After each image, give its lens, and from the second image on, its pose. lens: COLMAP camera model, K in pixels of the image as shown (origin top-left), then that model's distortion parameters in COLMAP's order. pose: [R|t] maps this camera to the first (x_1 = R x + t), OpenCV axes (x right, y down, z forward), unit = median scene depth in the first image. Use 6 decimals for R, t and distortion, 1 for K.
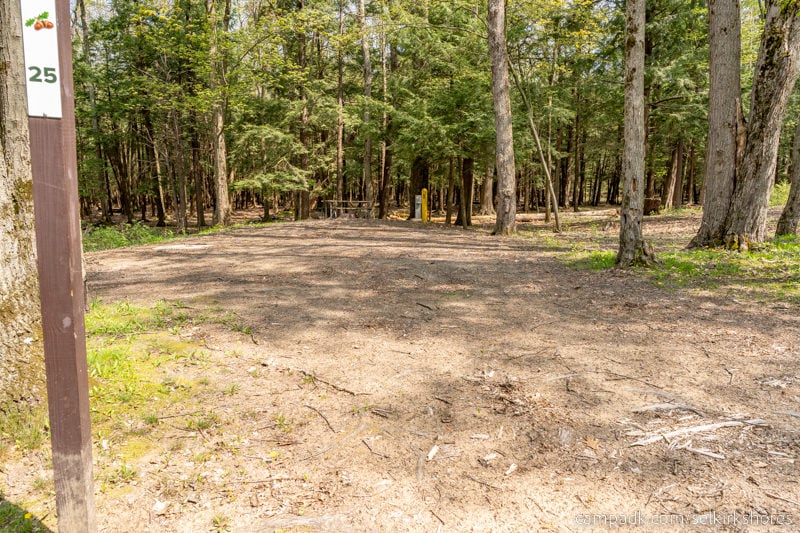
lens RADIAL K [[534.1, 0, 400.0], [0, 534.1, 266.5], [0, 0, 1]] dist [-0.004657, 0.003339]
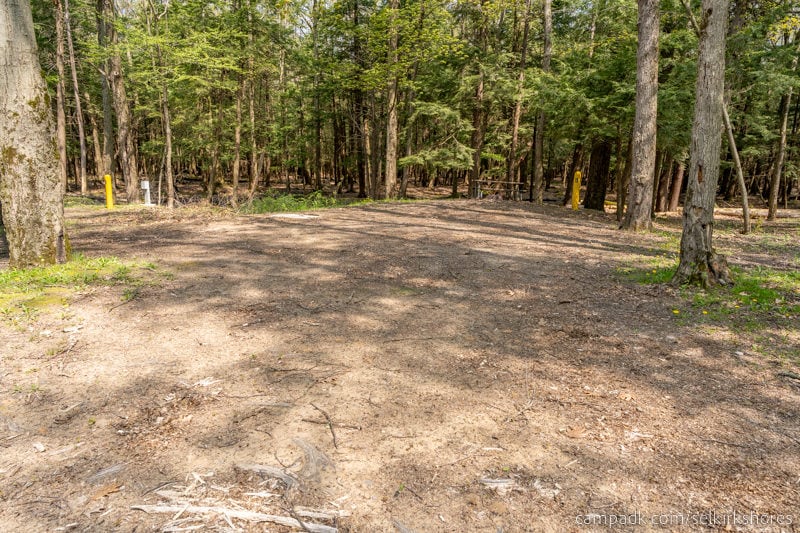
lens RADIAL K [[534.1, 0, 400.0], [0, 534.1, 266.5], [0, 0, 1]] dist [-0.004657, 0.003339]
pose [[0.907357, 0.111712, -0.405244, 0.131606], [-0.096261, 0.993643, 0.058381, -0.010663], [0.409190, -0.013963, 0.912342, 0.059069]]
